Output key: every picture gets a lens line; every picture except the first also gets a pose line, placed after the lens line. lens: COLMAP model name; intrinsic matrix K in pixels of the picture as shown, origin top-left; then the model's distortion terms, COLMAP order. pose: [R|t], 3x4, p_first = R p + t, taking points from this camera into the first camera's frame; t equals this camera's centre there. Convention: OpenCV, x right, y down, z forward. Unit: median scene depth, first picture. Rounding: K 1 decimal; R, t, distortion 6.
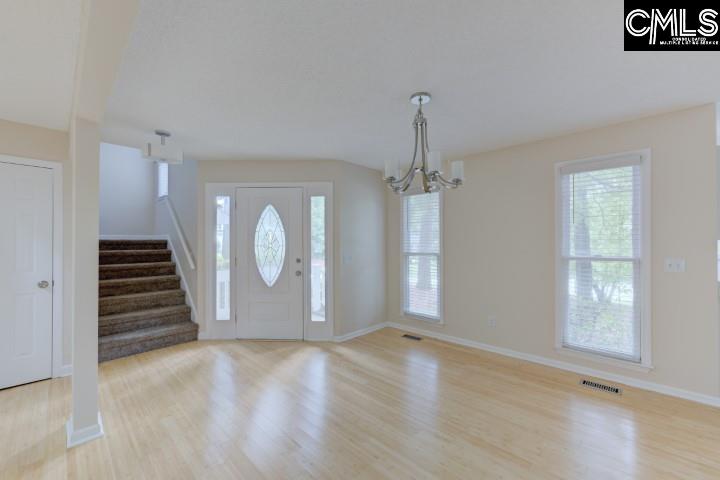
lens RADIAL K [[291.0, 0, 360.1], [0, 291.0, 242.8], [0, 0, 1]] dist [-0.001340, 0.000172]
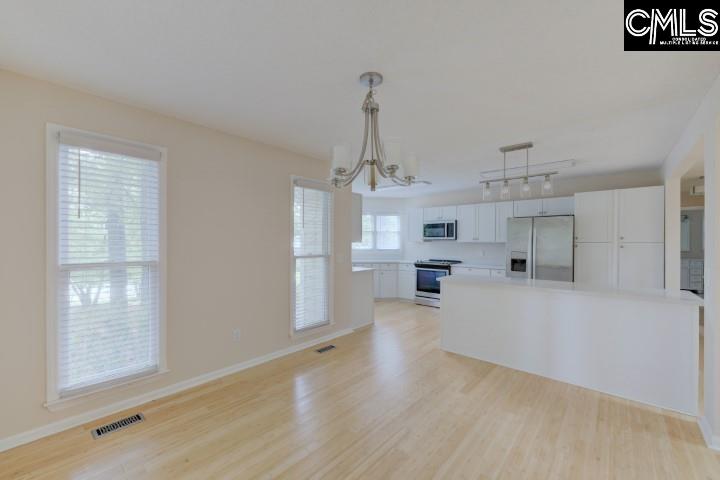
lens RADIAL K [[291.0, 0, 360.1], [0, 291.0, 242.8], [0, 0, 1]] dist [-0.001340, 0.000172]
pose [[-0.042019, -0.000856, 0.999116, -0.374760], [-0.005427, 0.999985, 0.000629, -0.006485], [-0.999102, -0.005396, -0.042023, 0.607270]]
